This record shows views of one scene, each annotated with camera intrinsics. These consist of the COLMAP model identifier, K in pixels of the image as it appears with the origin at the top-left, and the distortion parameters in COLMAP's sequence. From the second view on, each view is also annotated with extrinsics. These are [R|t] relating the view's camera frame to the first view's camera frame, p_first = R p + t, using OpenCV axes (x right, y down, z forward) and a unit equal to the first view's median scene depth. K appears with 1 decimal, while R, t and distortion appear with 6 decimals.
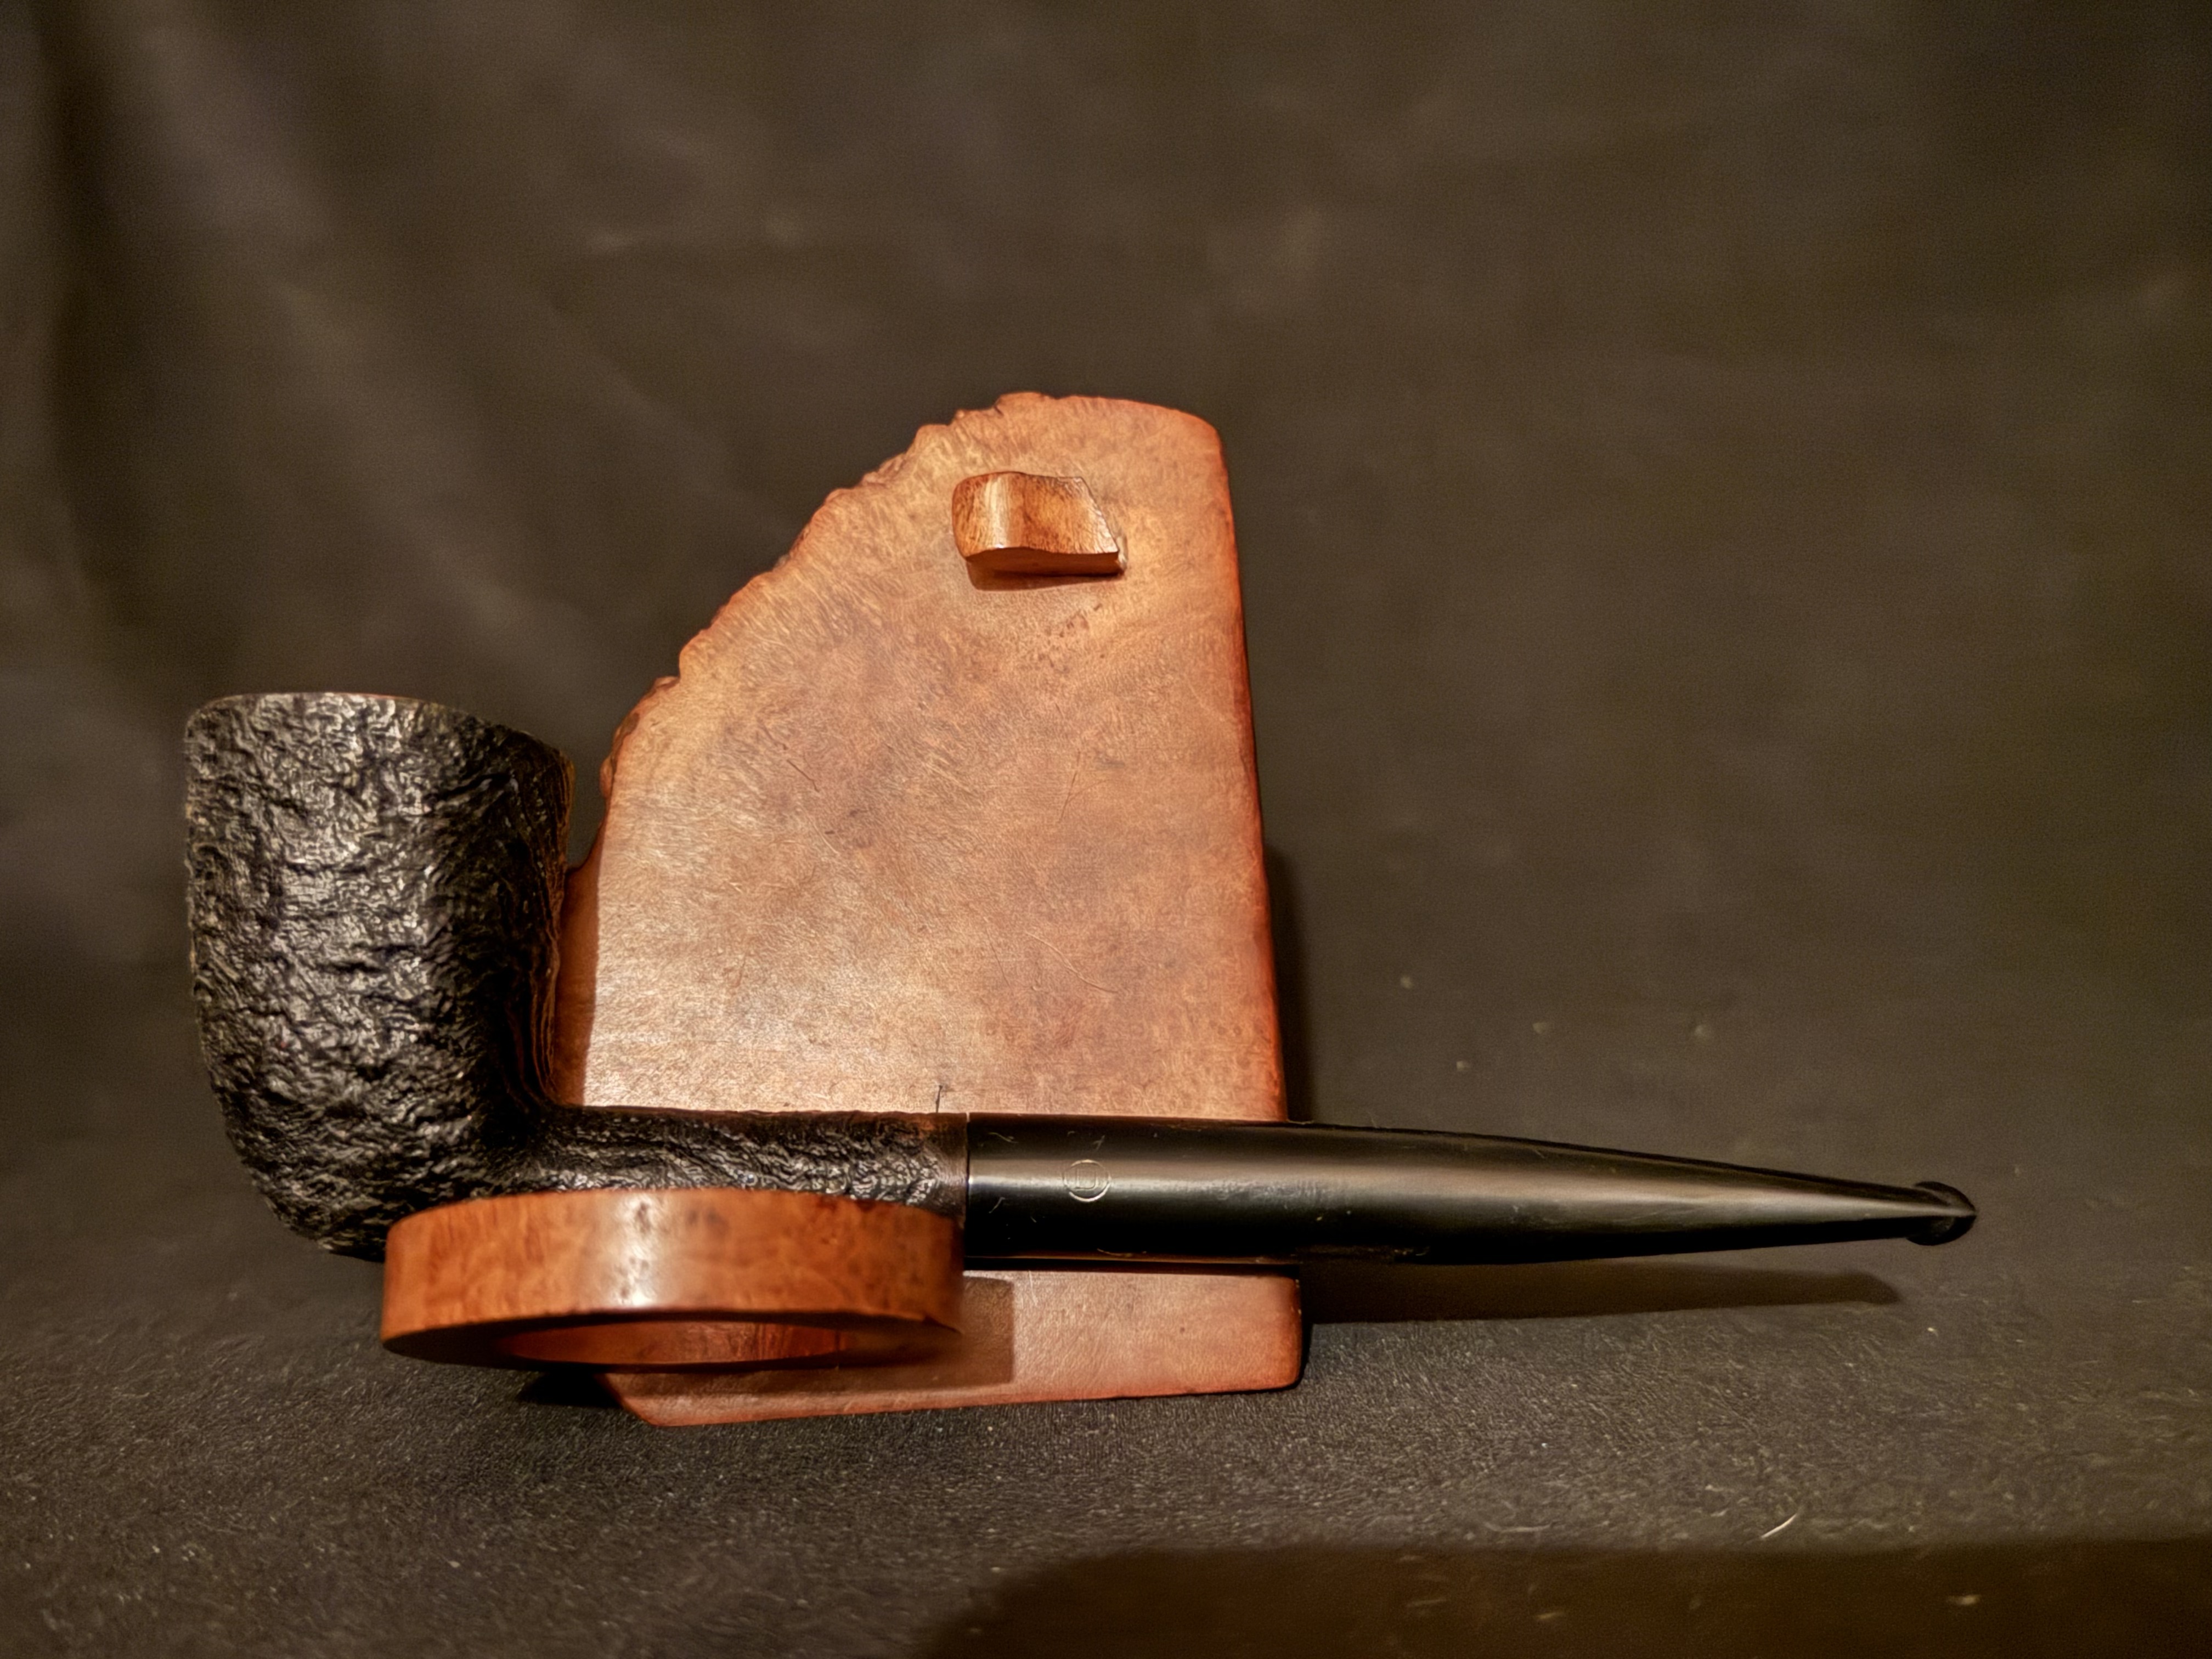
lens RADIAL K [[2423.8, 0, 1106.6], [0, 2423.8, 811.3], [0, 0, 1]] dist [0.199707, 0.000000]
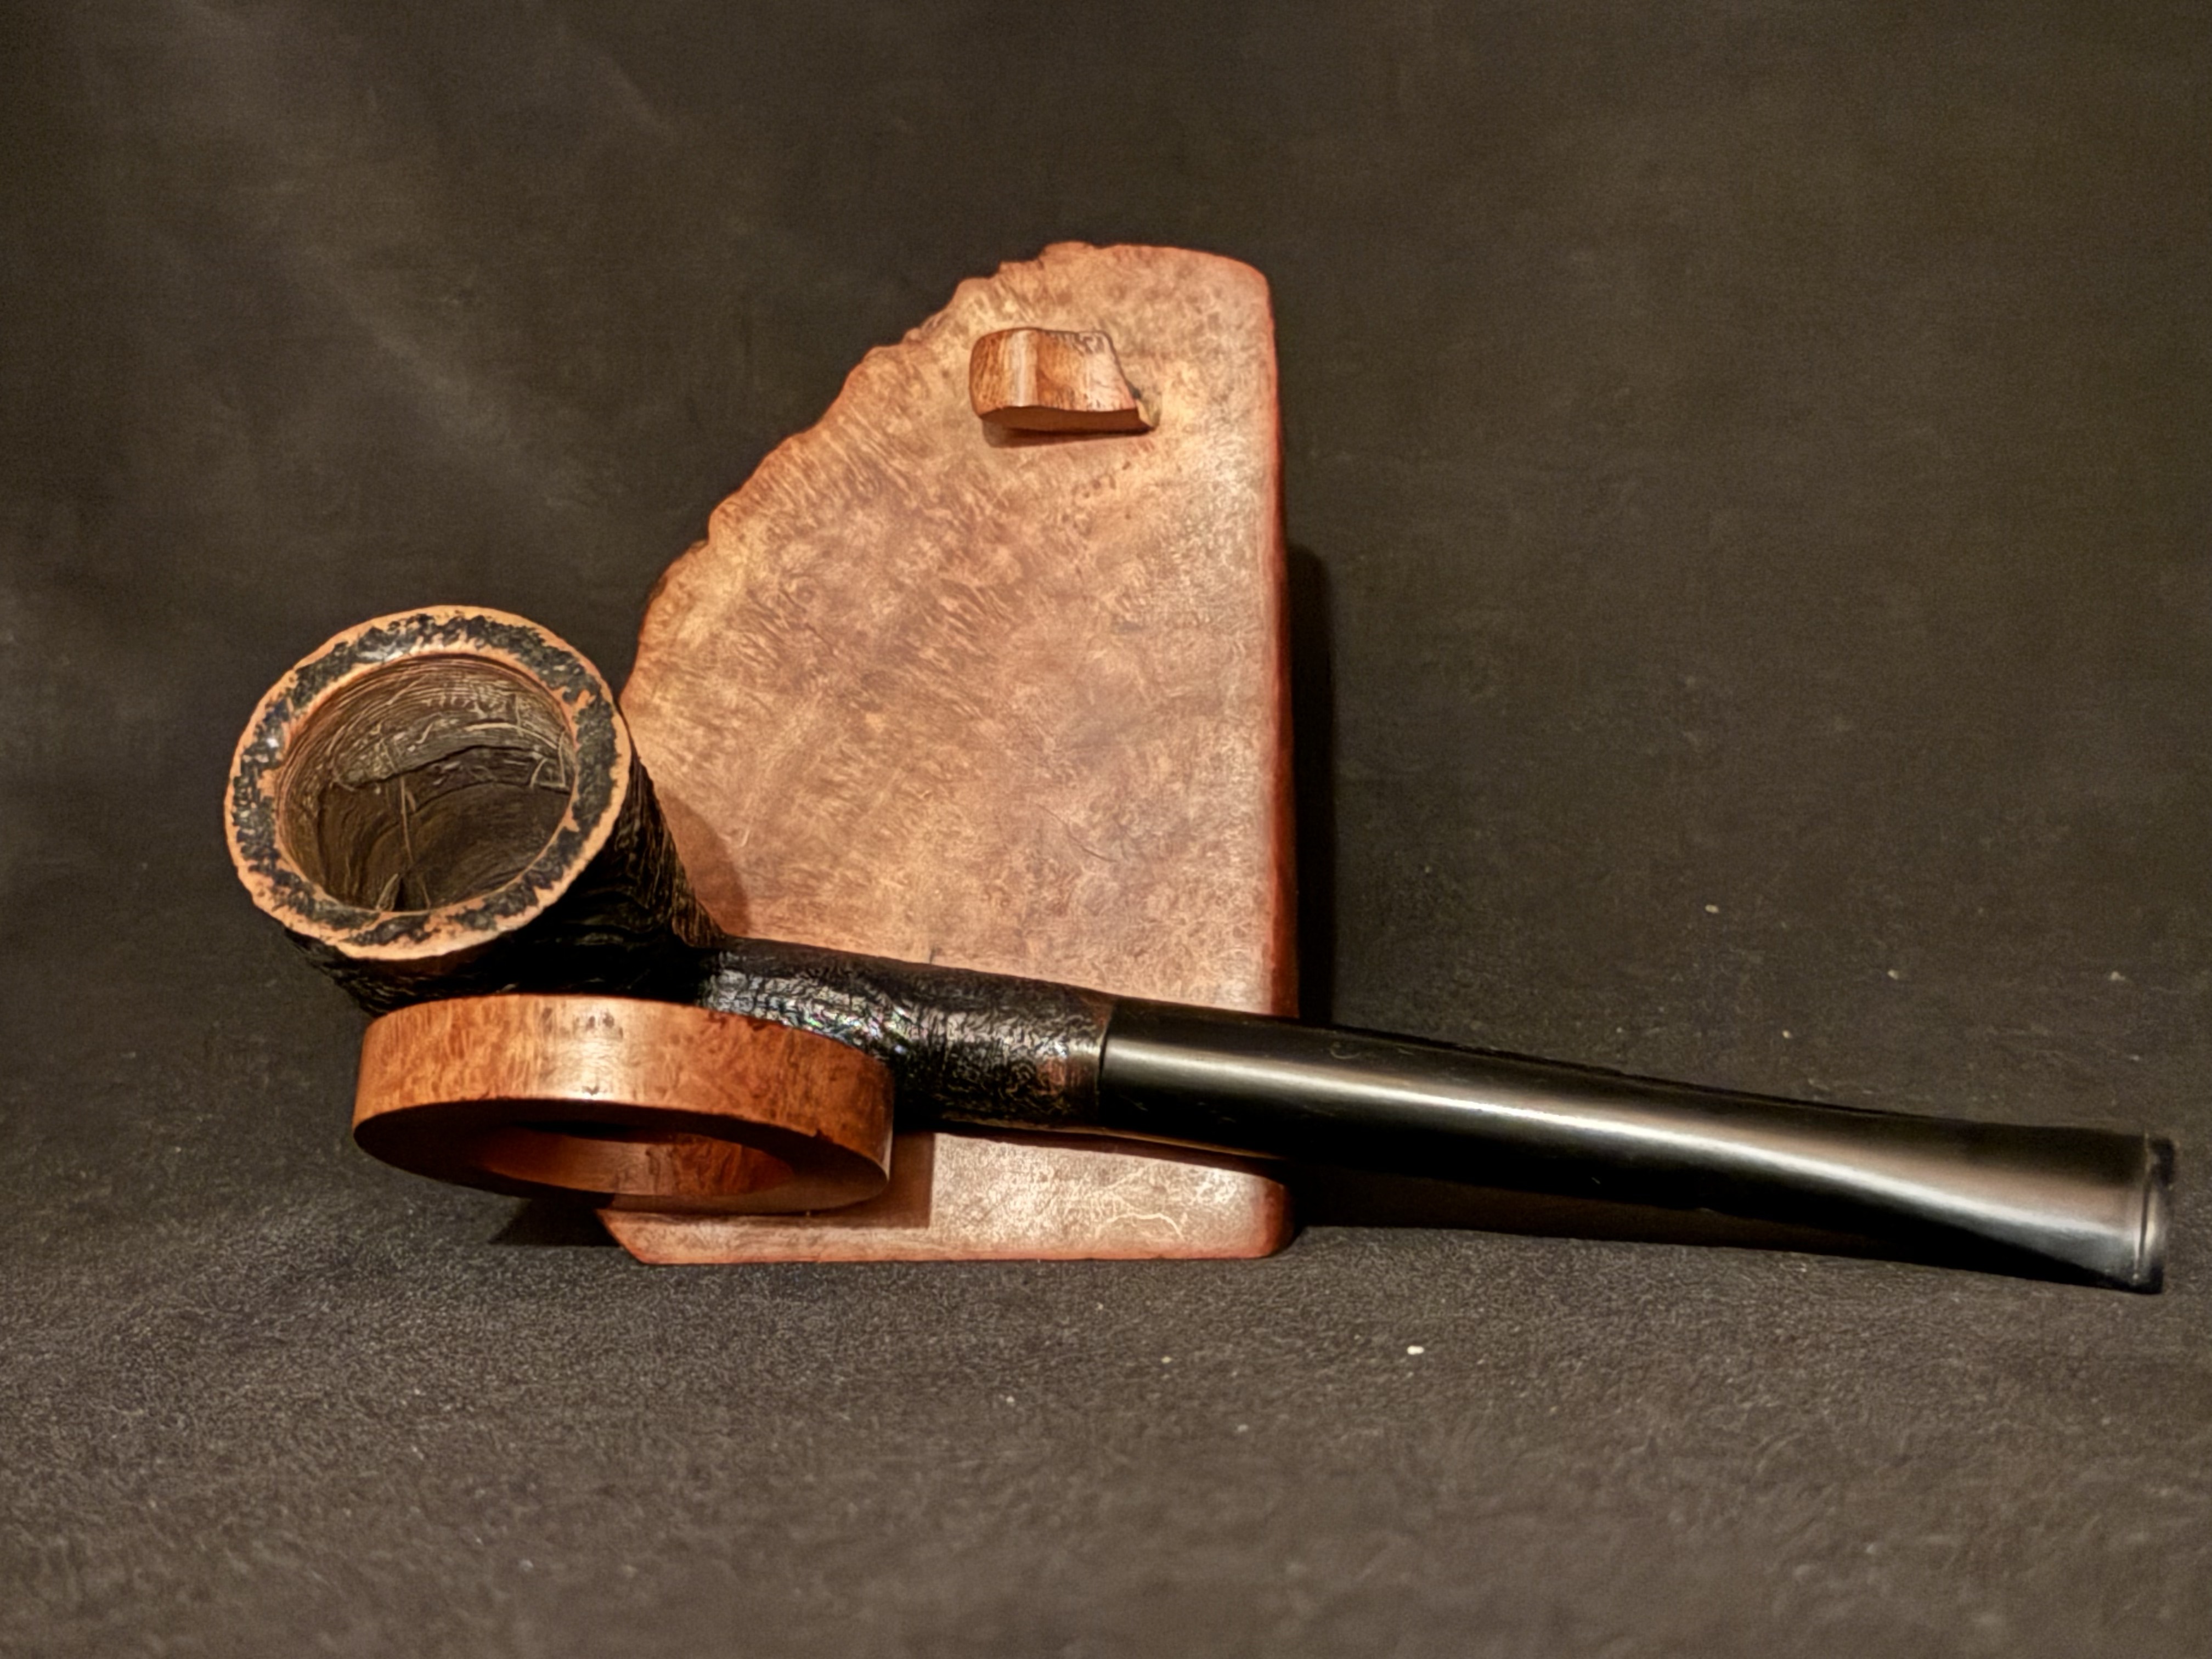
lens RADIAL K [[3542.6, 0, 1106.9], [0, 3542.6, 838.4], [0, 0, 1]] dist [0.179155, 0.000000]
pose [[0.973709, 0.015763, -0.227249, 0.313879], [-0.012563, 0.999801, 0.015522, 0.041991], [0.227448, -0.012259, 0.973713, -0.374775]]
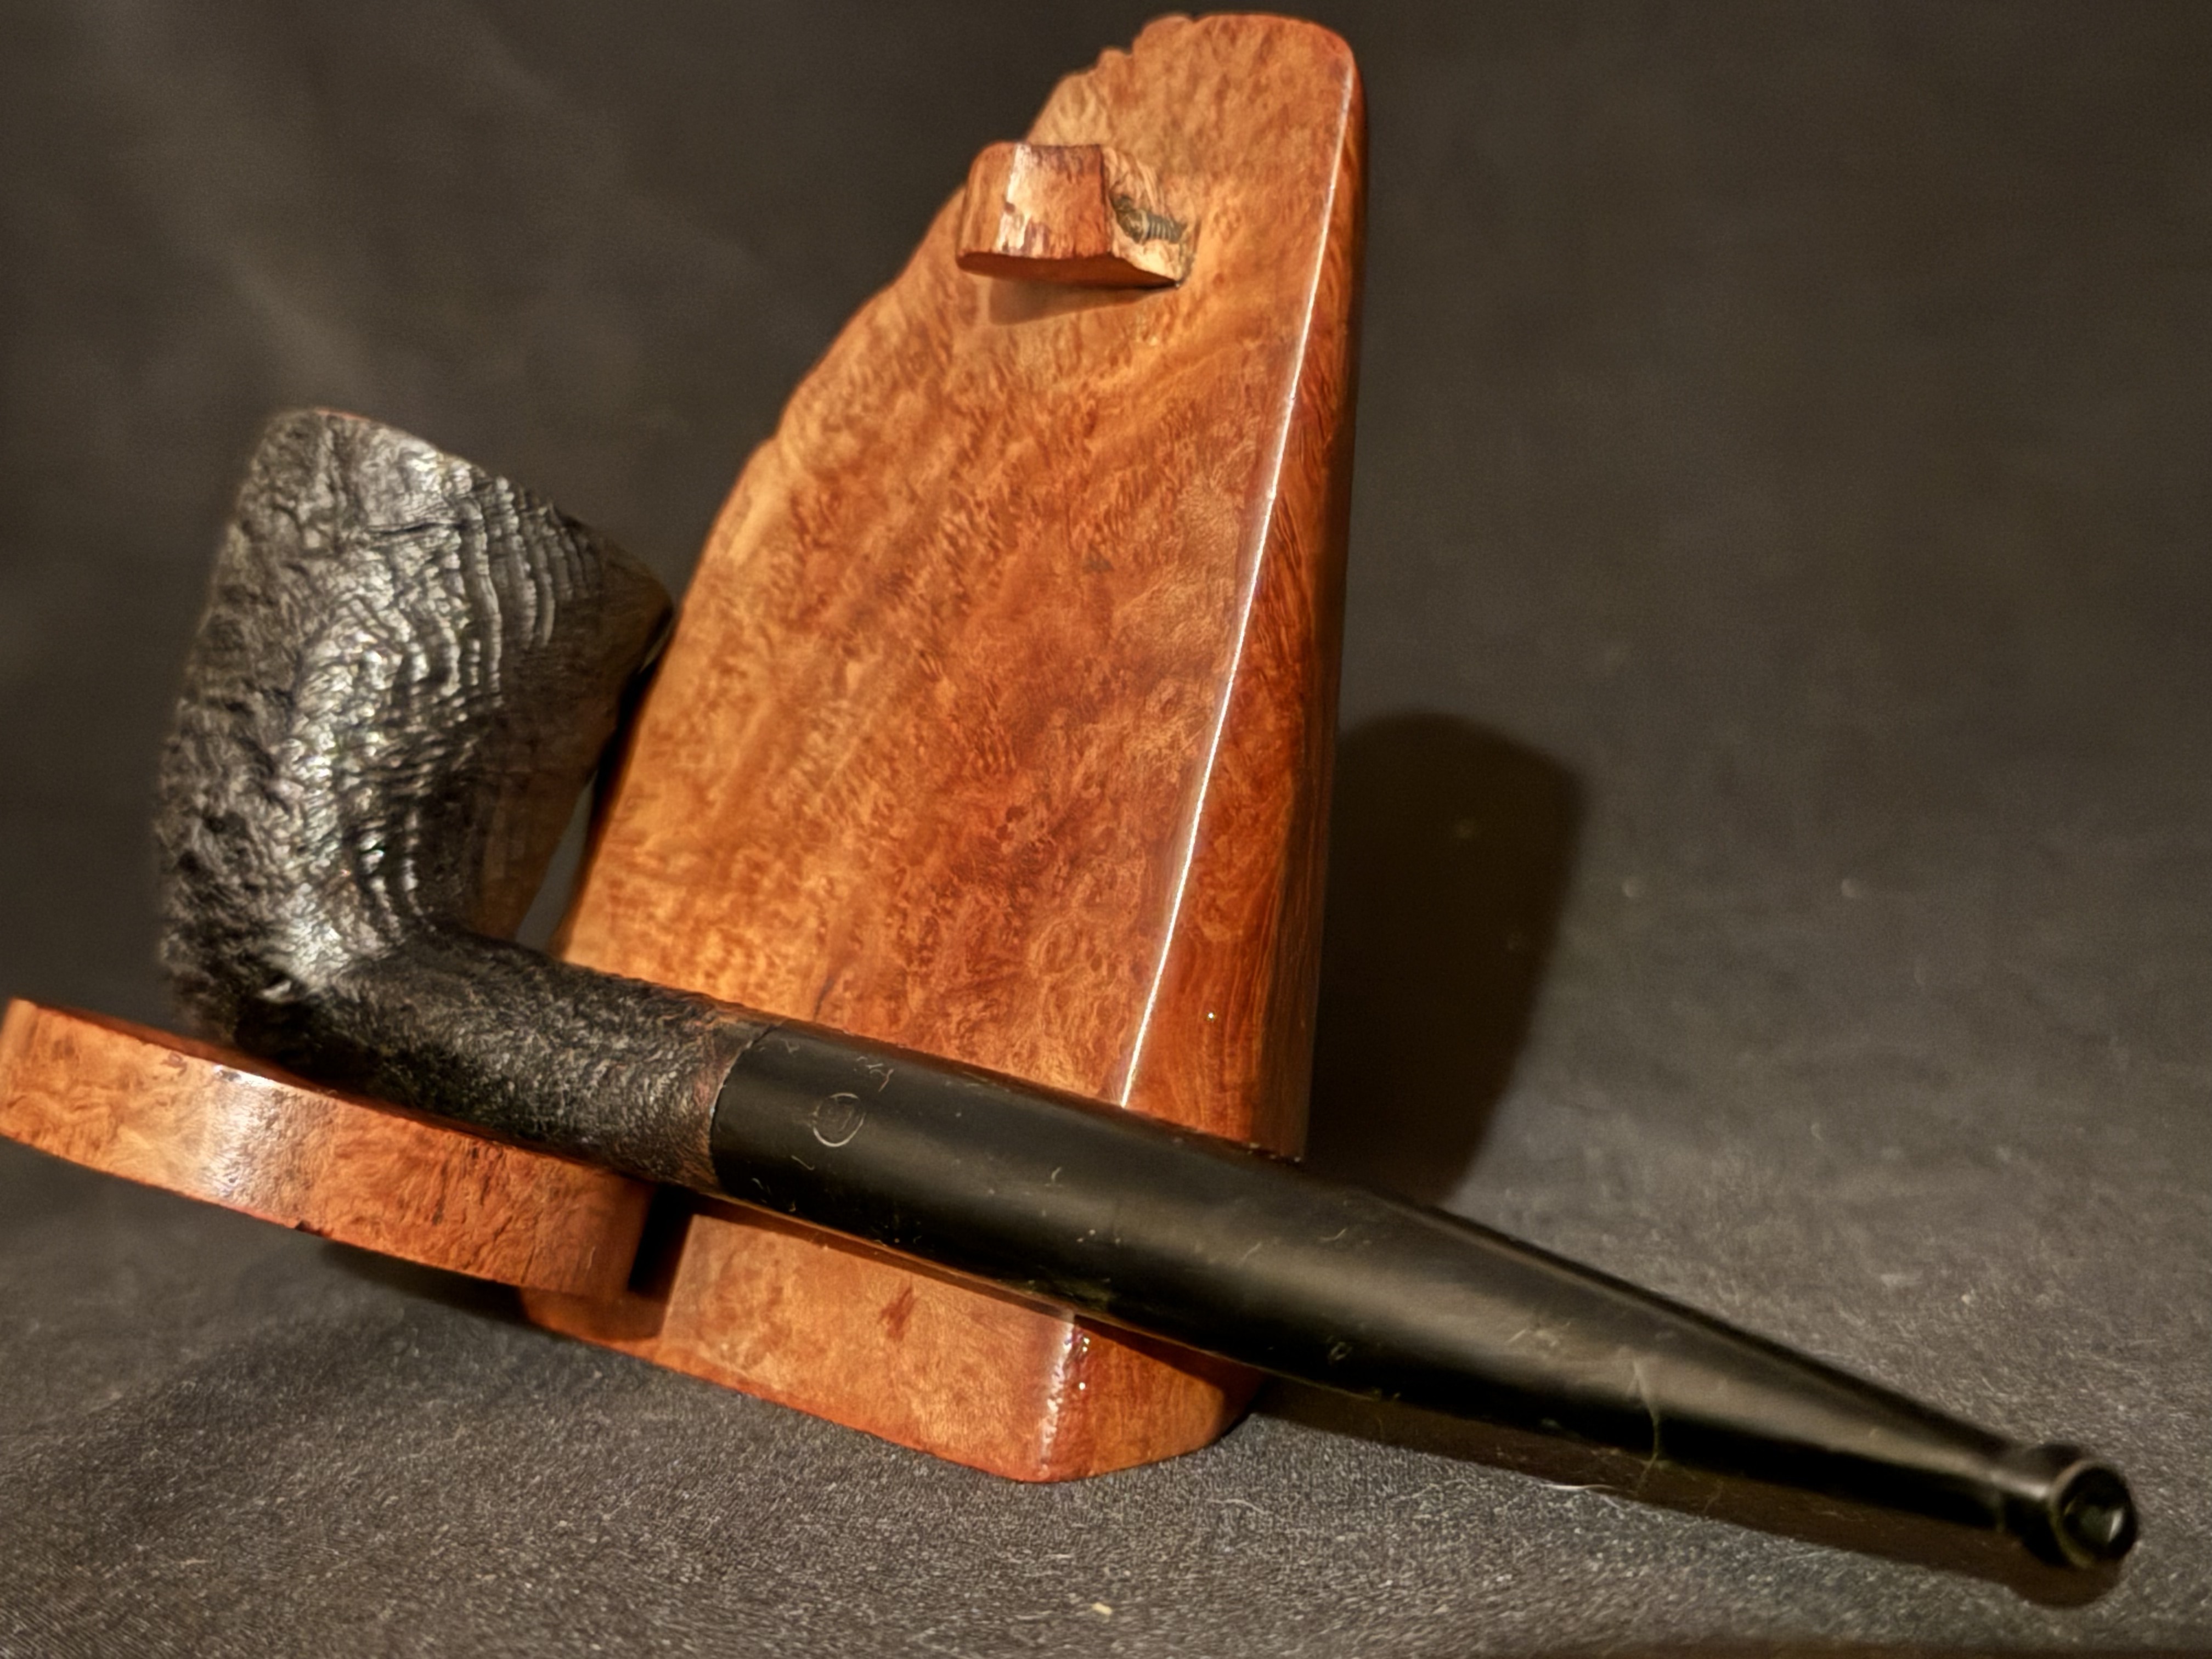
lens RADIAL K [[3240.7, 0, 1105.0], [0, 3240.7, 841.5], [0, 0, 1]] dist [0.121903, 0.000000]
pose [[0.604113, 0.110462, -0.789206, 0.732956], [-0.054529, 0.993755, 0.097351, -0.030918], [0.795031, -0.015776, 0.606364, 0.441203]]
